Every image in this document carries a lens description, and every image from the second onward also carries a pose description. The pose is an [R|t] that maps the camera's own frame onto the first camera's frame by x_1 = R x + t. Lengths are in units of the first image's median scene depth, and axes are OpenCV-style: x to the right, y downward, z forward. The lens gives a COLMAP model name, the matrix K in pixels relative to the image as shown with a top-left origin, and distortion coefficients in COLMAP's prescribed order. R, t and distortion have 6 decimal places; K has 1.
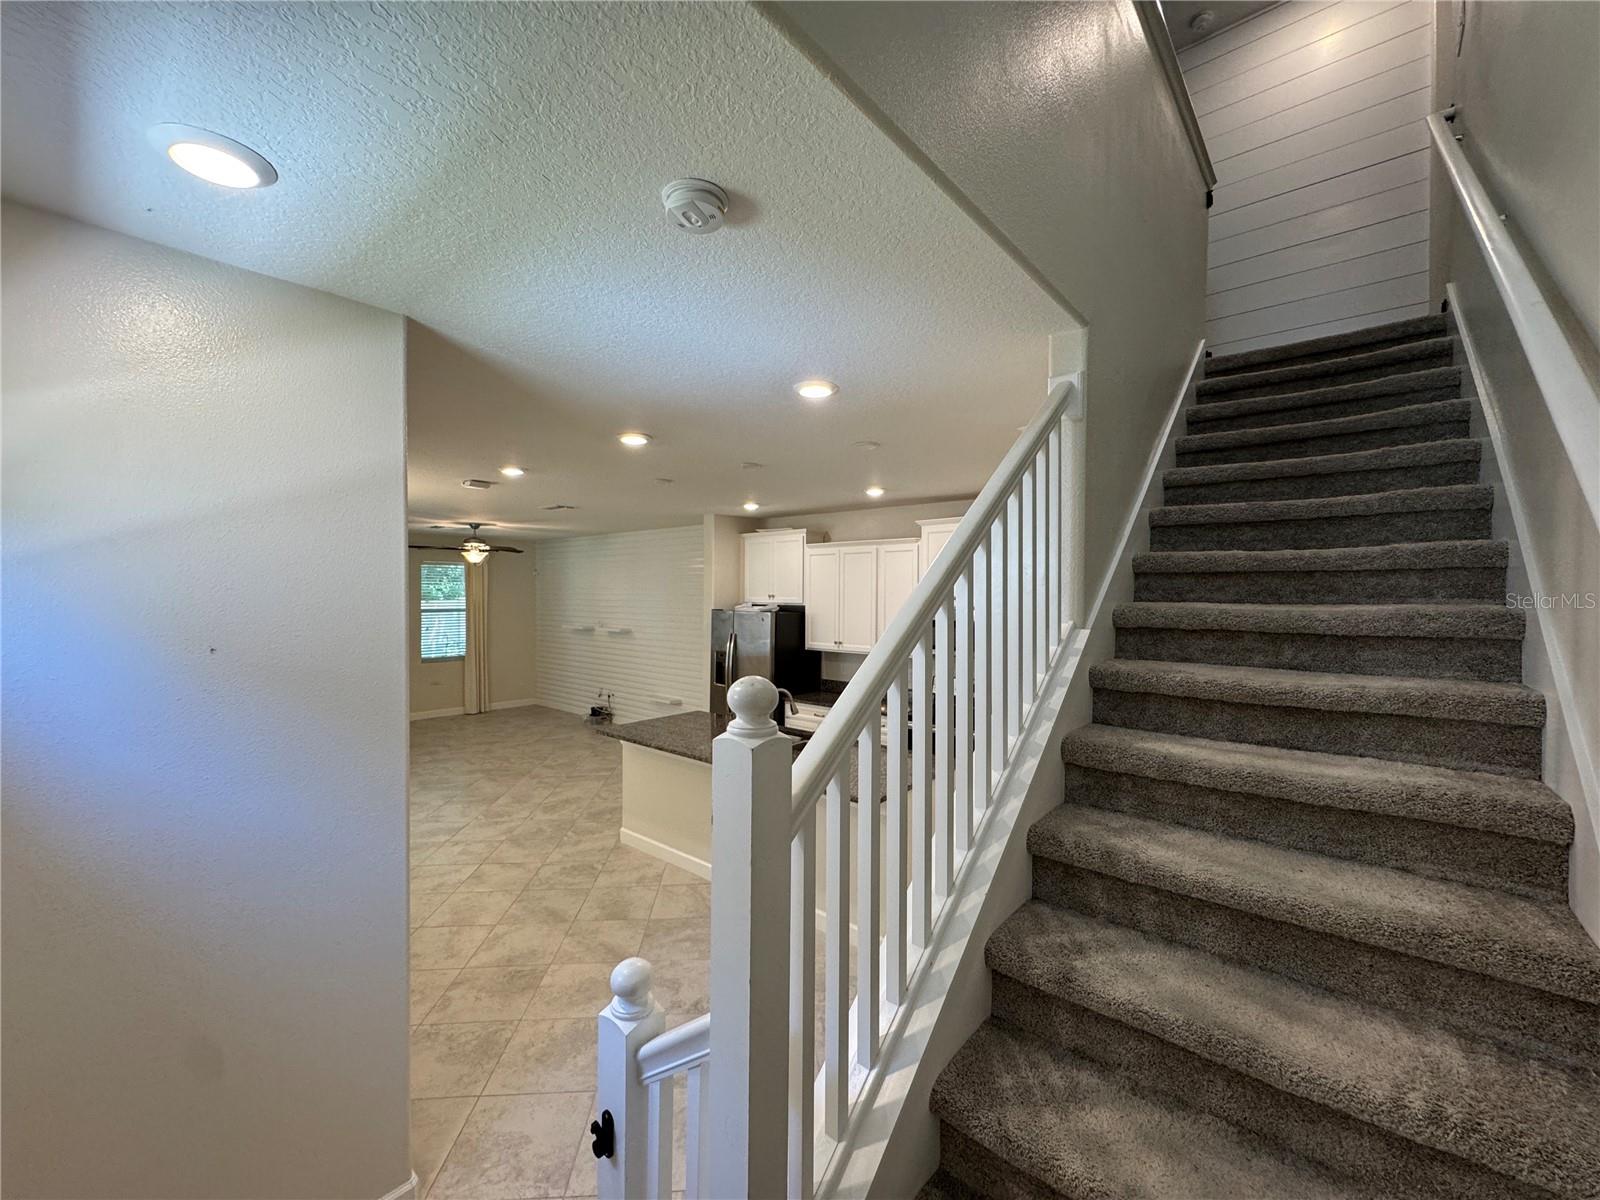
lens RADIAL K [[640.9, 0, 800.7], [0, 640.9, 597.3], [0, 0, 1]] dist [-0.000976, -0.000038]
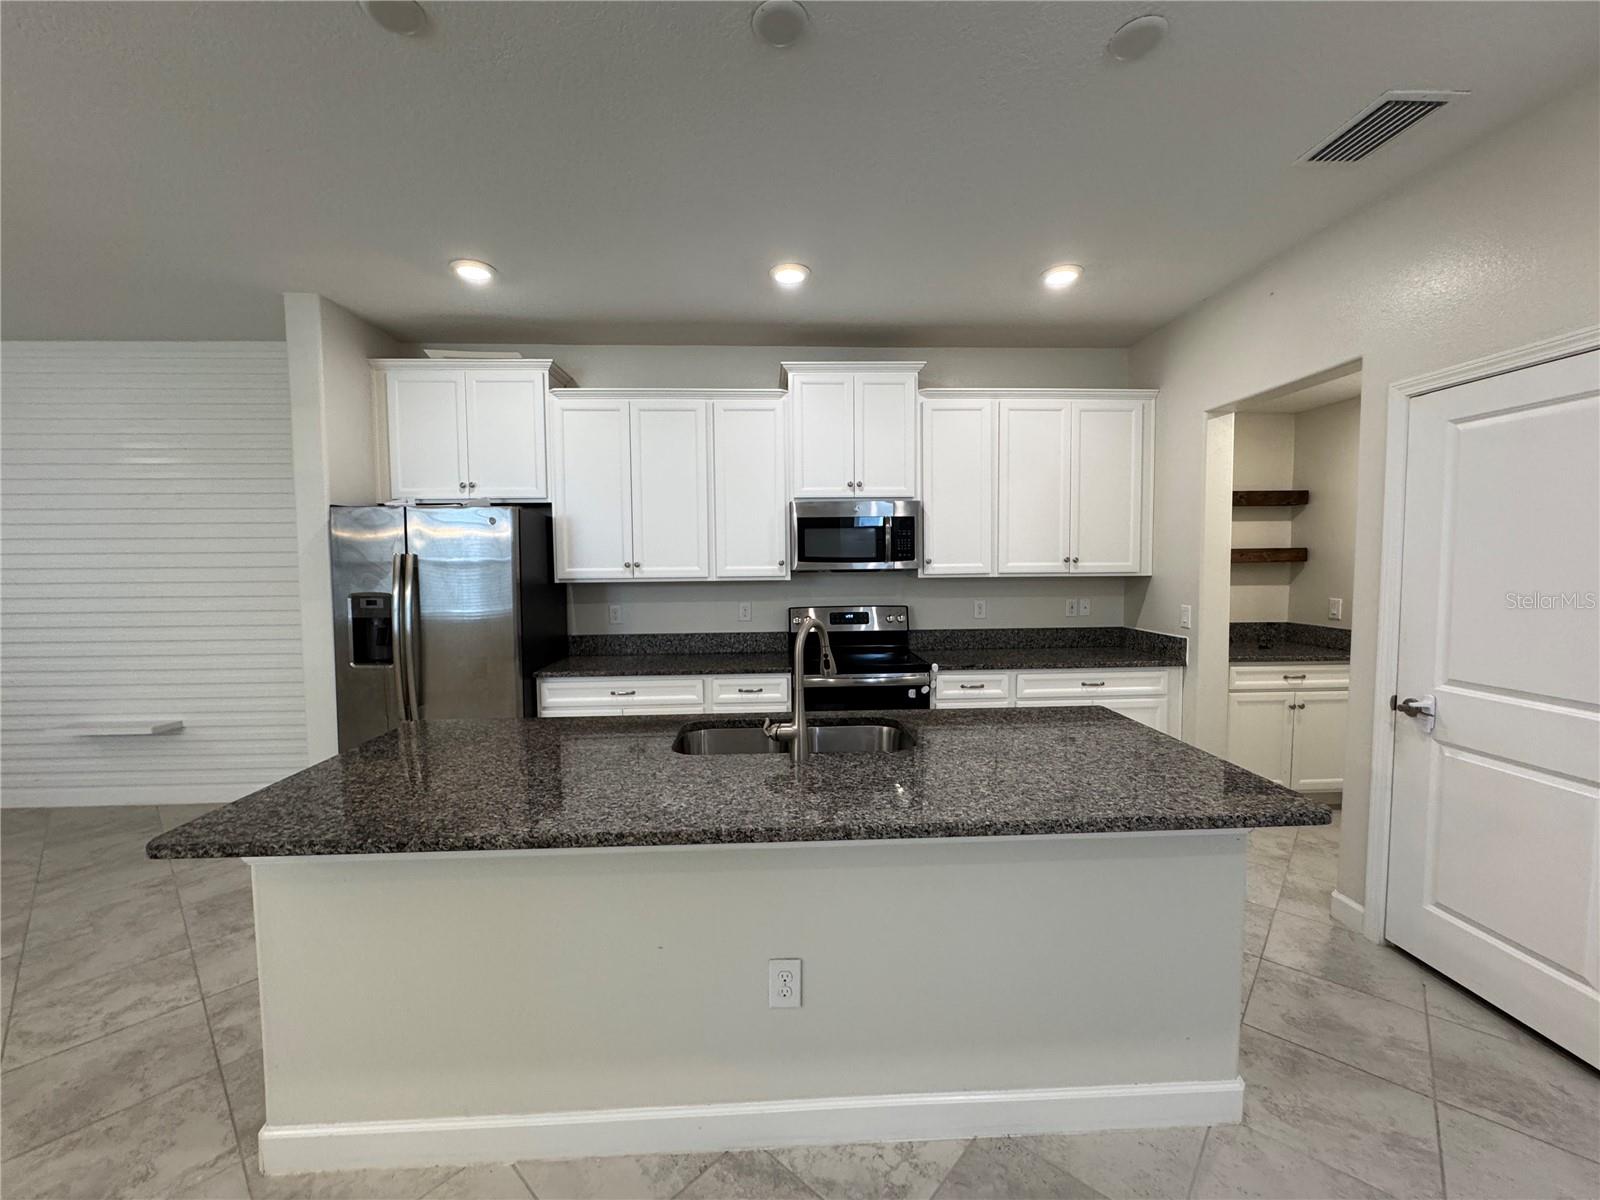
lens RADIAL K [[640.9, 0, 796.2], [0, 640.9, 595.2], [0, 0, 1]] dist [-0.000976, -0.000038]
pose [[0.736399, -0.049623, 0.674725, -0.215165], [0.018291, 0.998402, 0.053466, 0.067043], [-0.676300, -0.027031, 0.736130, 0.453451]]
